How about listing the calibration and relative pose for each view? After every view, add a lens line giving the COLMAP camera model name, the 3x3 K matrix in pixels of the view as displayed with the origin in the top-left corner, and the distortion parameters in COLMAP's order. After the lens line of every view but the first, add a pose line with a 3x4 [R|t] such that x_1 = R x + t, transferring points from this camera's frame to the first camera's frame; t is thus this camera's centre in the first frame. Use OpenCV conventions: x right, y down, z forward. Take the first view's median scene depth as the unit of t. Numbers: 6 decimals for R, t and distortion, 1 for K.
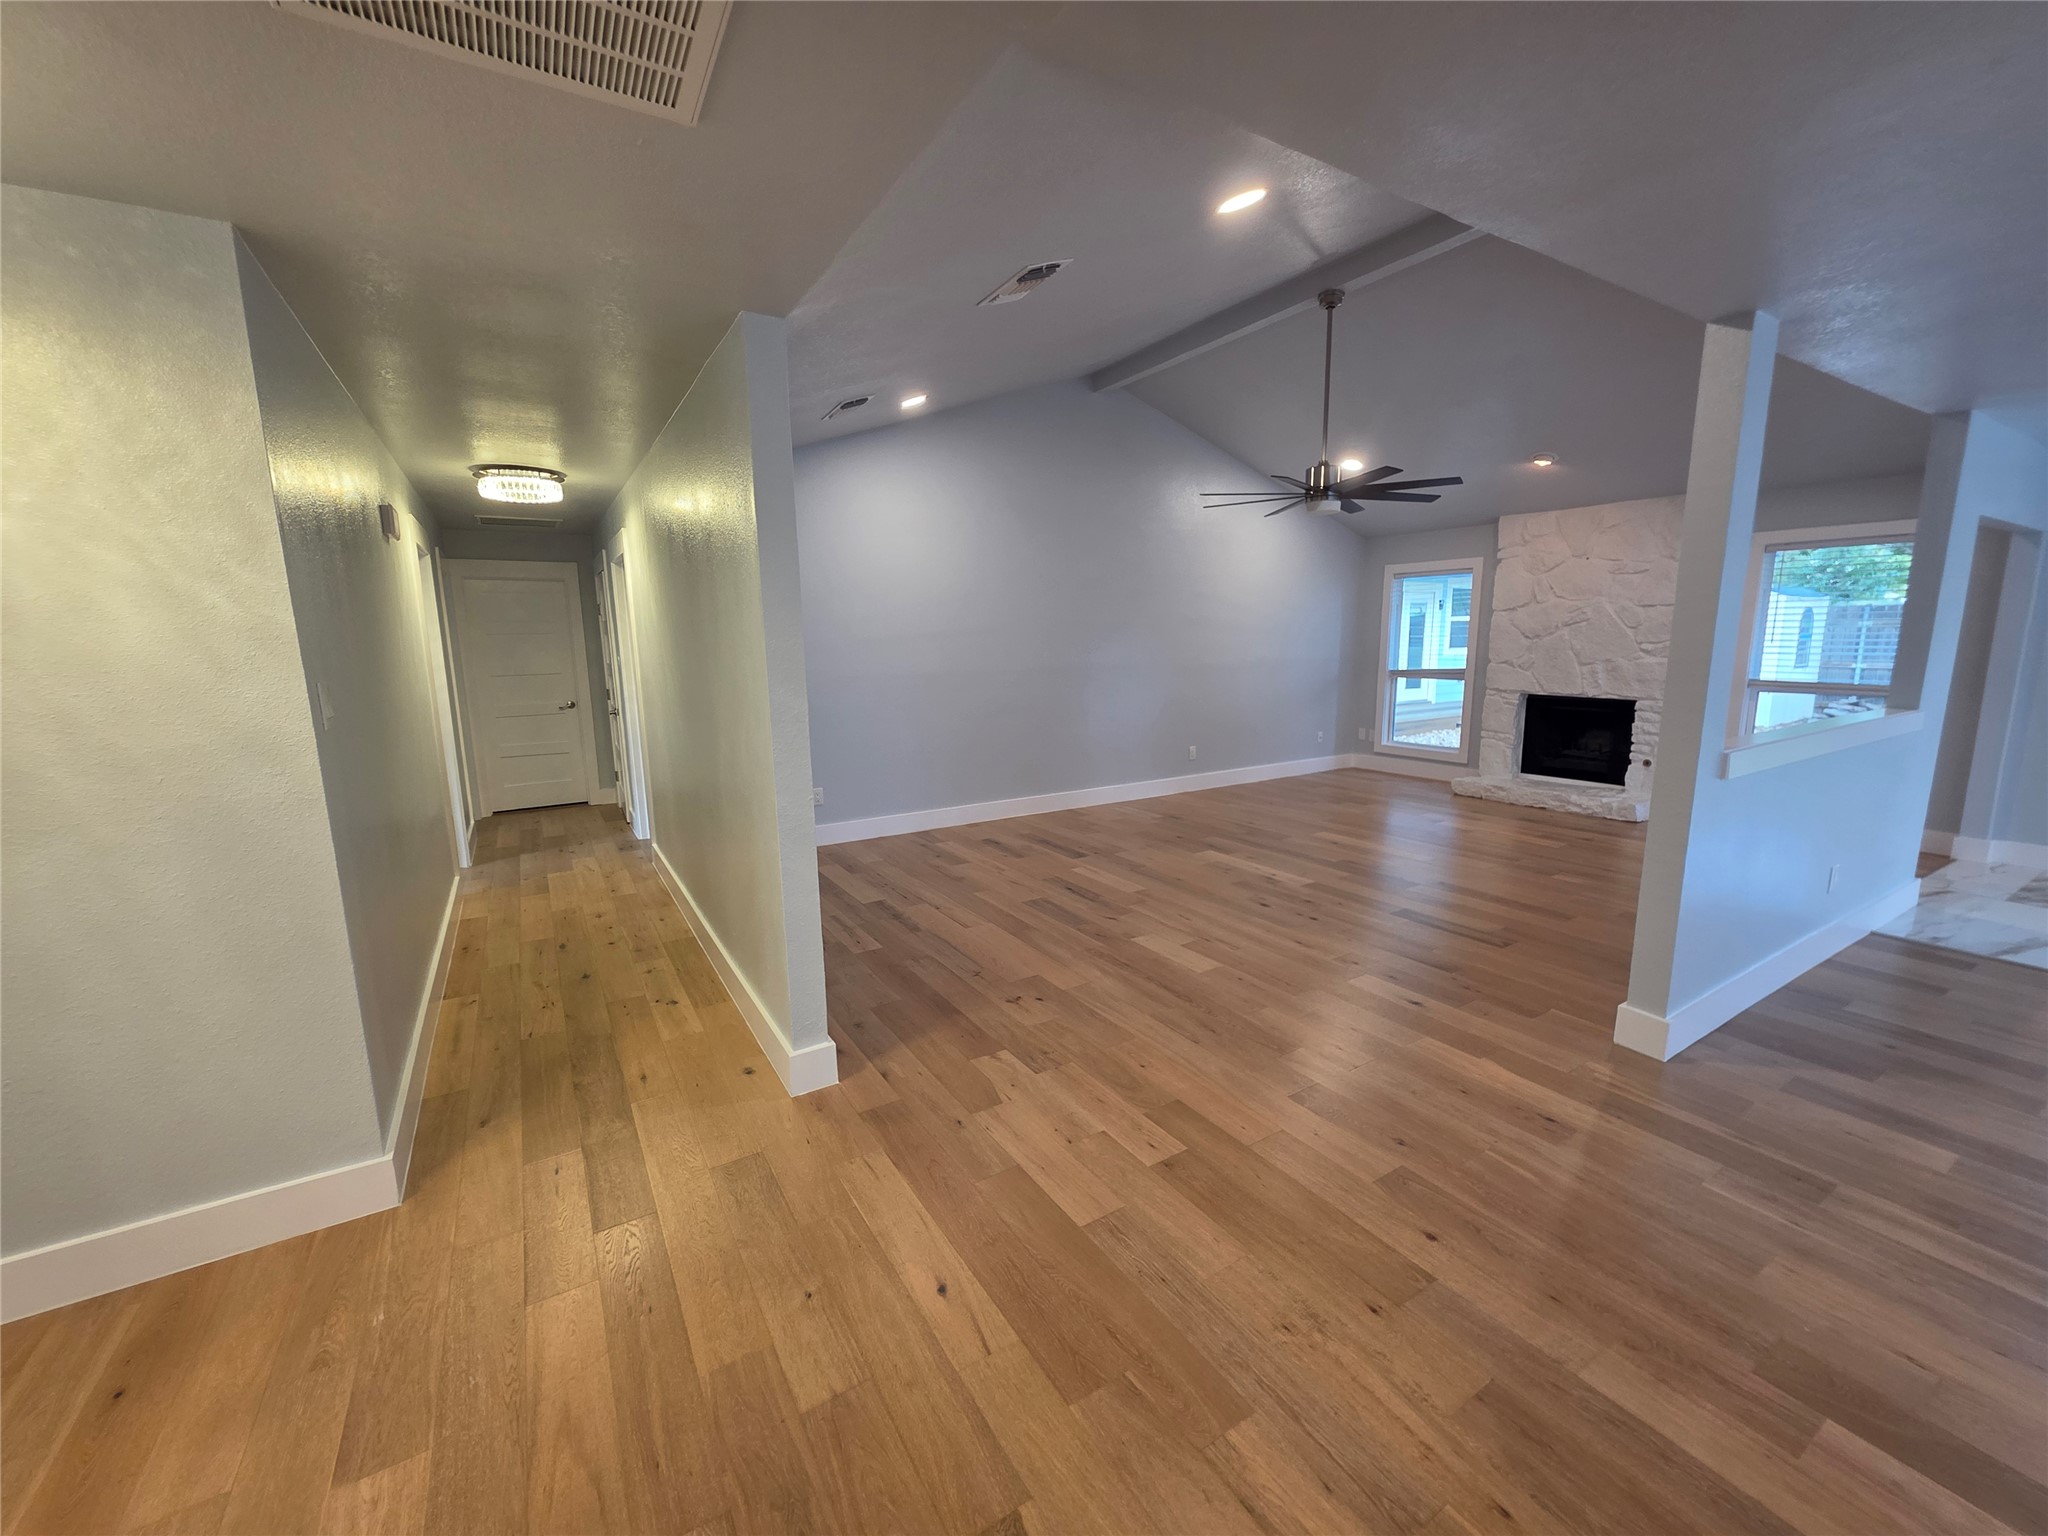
lens RADIAL K [[816.3, 0, 1023.4], [0, 816.3, 770.4], [0, 0, 1]] dist [0.007247, -0.001313]
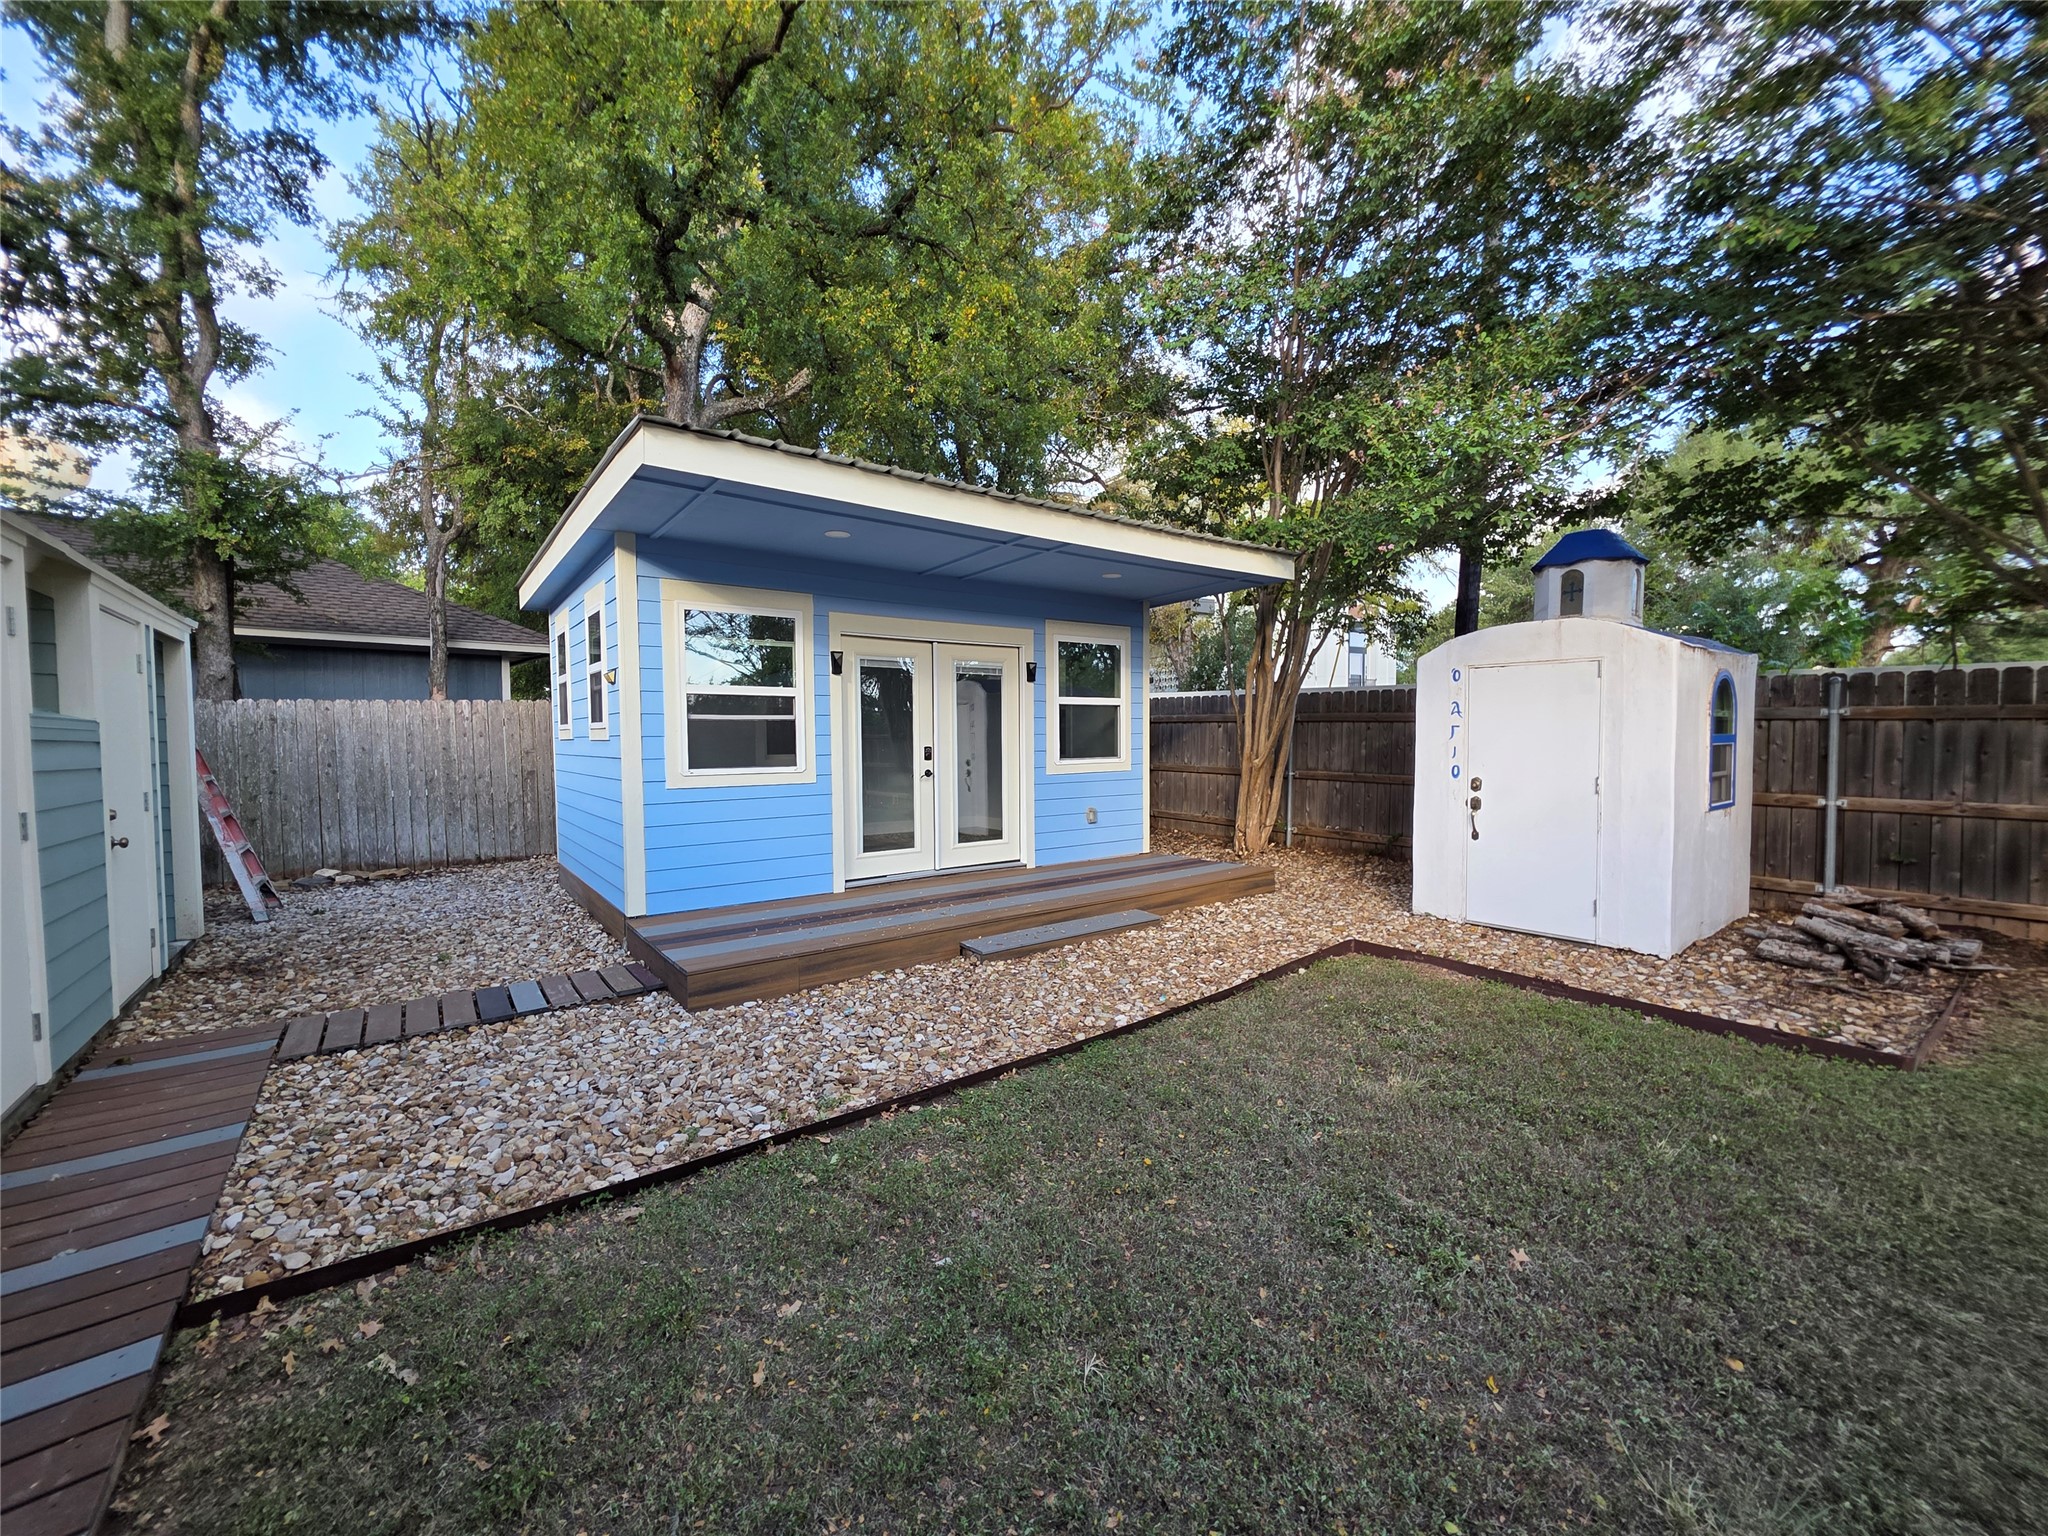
lens RADIAL K [[816.3, 0, 1023.5], [0, 816.3, 768.8], [0, 0, 1]] dist [0.007247, -0.001313]
pose [[0.994891, 0.004326, 0.100860, 0.455276], [0.008725, 0.991658, -0.128600, -0.079530], [-0.100575, 0.128823, 0.986554, 0.514414]]
